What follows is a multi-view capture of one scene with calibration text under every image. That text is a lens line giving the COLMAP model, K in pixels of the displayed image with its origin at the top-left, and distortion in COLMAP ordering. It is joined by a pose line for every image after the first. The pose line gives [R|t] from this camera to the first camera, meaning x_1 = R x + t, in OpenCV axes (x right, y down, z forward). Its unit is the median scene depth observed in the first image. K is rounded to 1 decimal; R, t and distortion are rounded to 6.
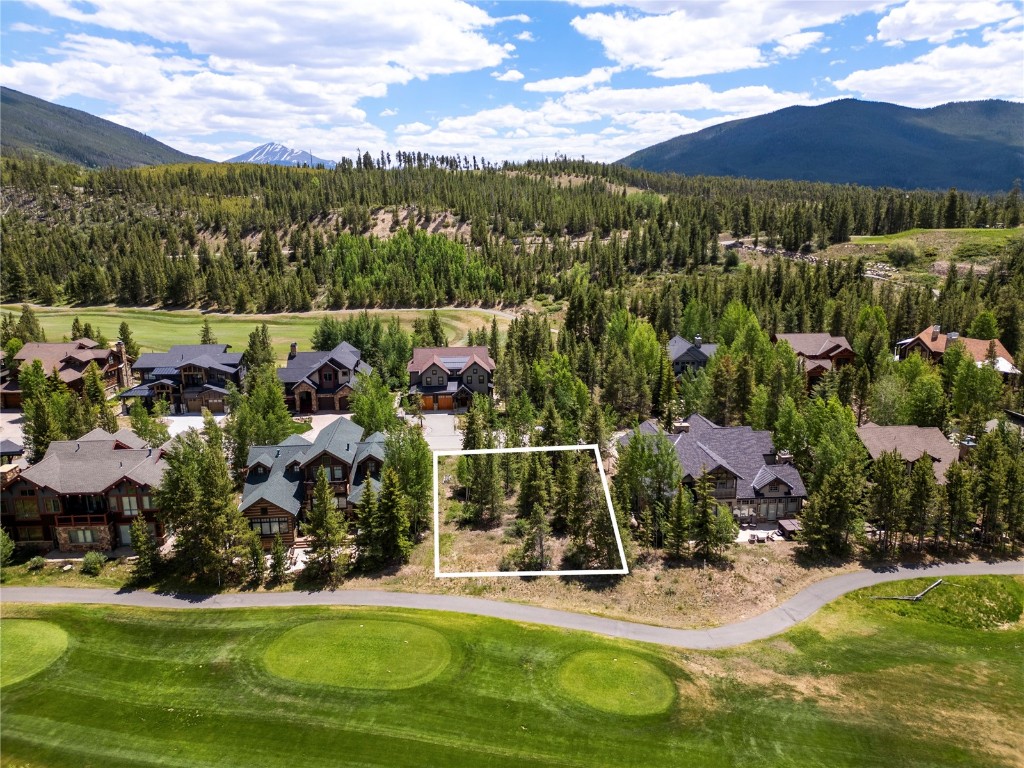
lens RADIAL K [[713.3, 0, 512.0], [0, 713.3, 384.0], [0, 0, 1]] dist [0.093198, -0.101103]
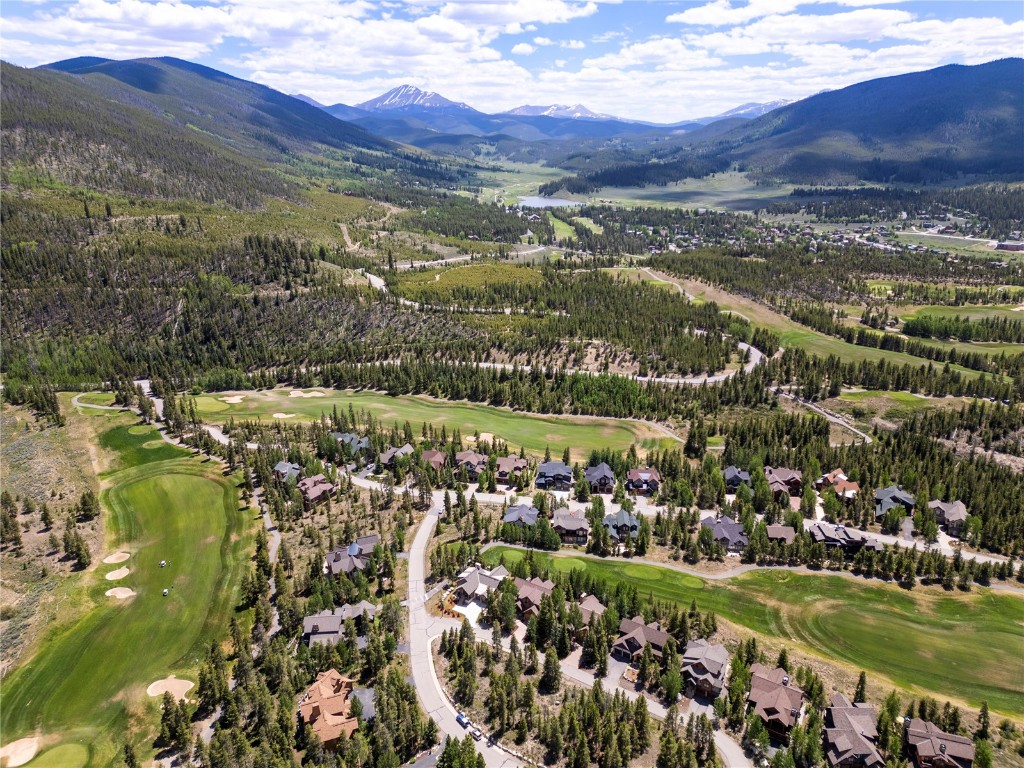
lens RADIAL K [[713.3, 0, 512.0], [0, 713.3, 384.0], [0, 0, 1]] dist [0.093198, -0.101103]
pose [[0.986389, 0.058406, -0.153703, -0.191953], [-0.045986, 0.995475, 0.083154, -0.621450], [0.157865, -0.074954, 0.984612, -1.890228]]
